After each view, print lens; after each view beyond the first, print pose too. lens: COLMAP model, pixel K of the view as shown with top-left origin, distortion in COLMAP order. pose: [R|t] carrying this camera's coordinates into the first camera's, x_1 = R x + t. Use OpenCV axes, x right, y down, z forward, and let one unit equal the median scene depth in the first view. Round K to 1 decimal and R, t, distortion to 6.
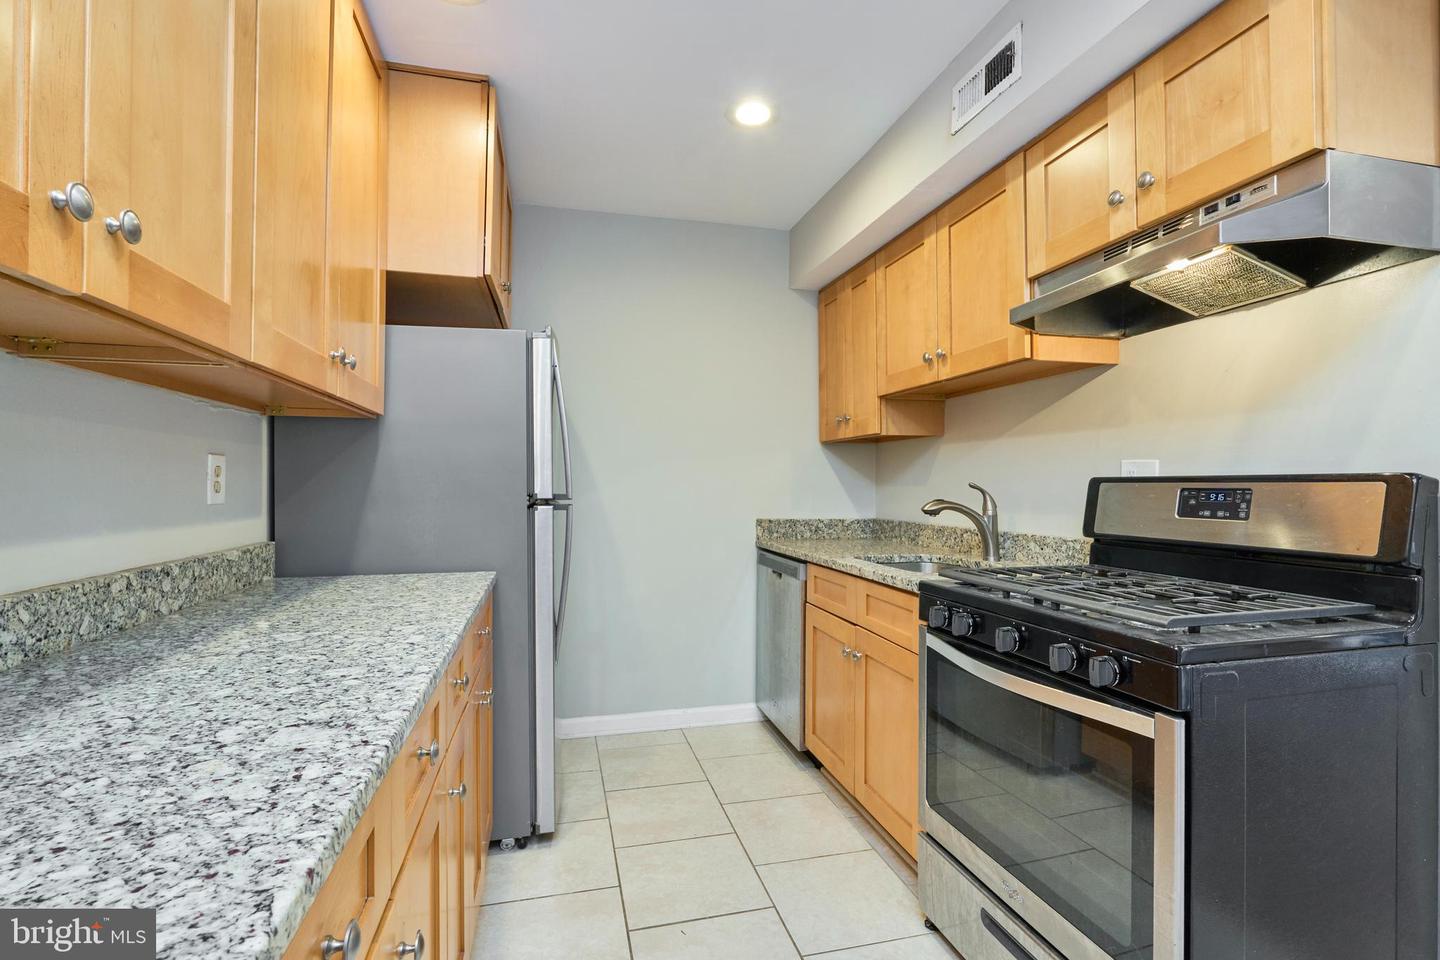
lens RADIAL K [[665.6, 0, 721.2], [0, 665.6, 482.9], [0, 0, 1]] dist [-0.013291, 0.002552]
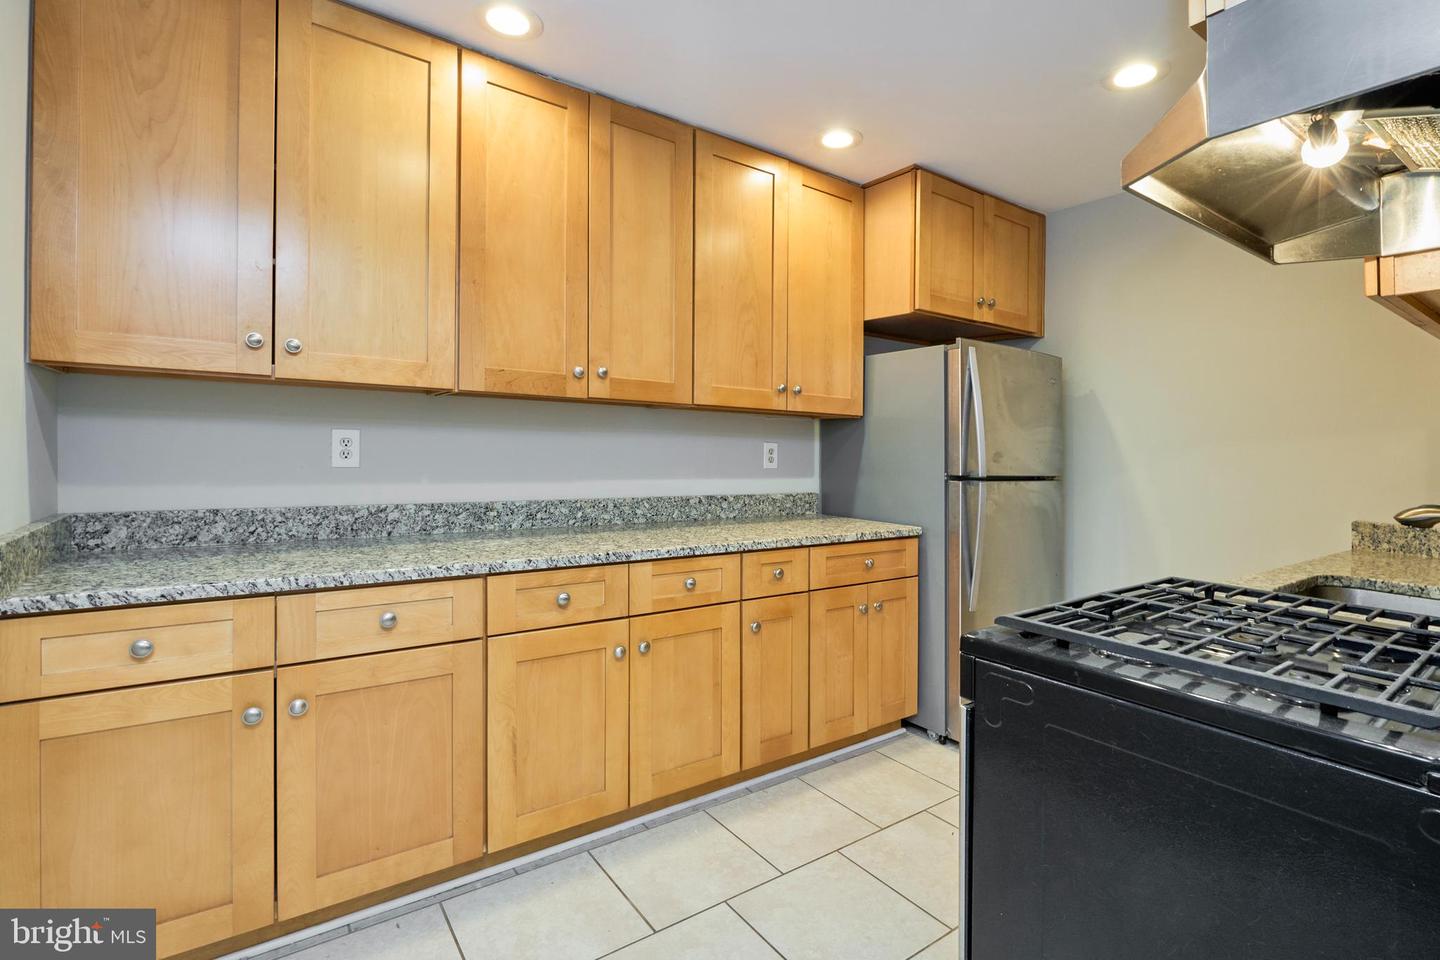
lens RADIAL K [[665.6, 0, 756.5], [0, 665.6, 473.7], [0, 0, 1]] dist [-0.013291, 0.002552]
pose [[0.401017, 0.041311, -0.915139, 0.889282], [-0.023235, 0.999120, 0.034921, -0.017906], [0.915776, 0.007260, 0.401624, 0.174214]]
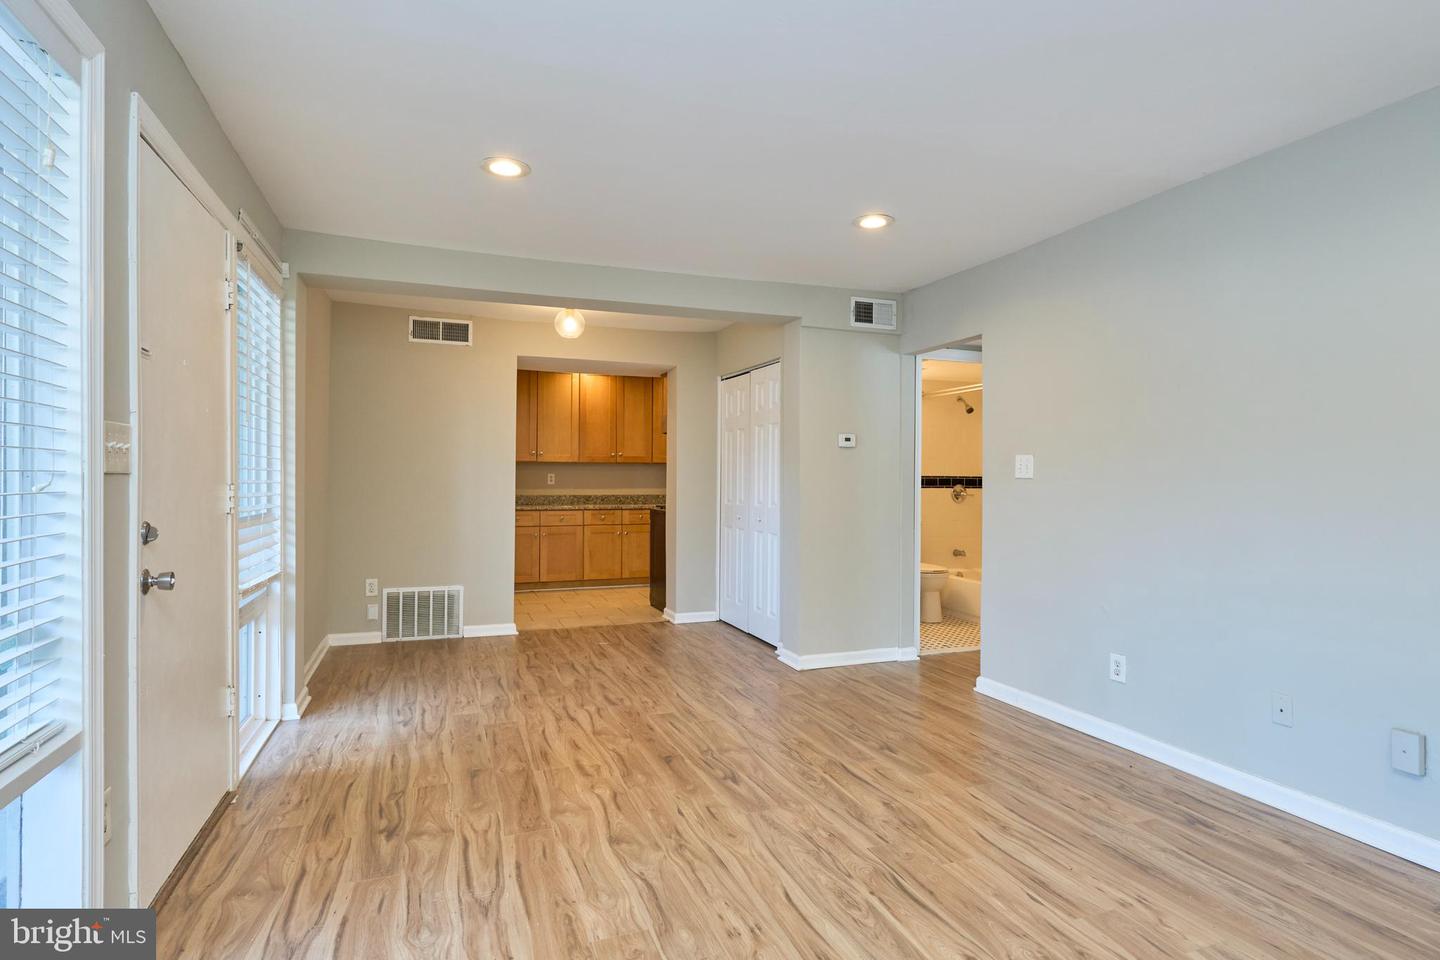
lens RADIAL K [[747.1, 0, 719.2], [0, 747.1, 474.2], [0, 0, 1]] dist [-0.007193, 0.000456]
pose [[0.113639, 0.004967, -0.993510, 4.353850], [-0.008772, 0.999954, 0.003996, -0.064436], [0.993483, 0.008261, 0.113677, 0.498128]]
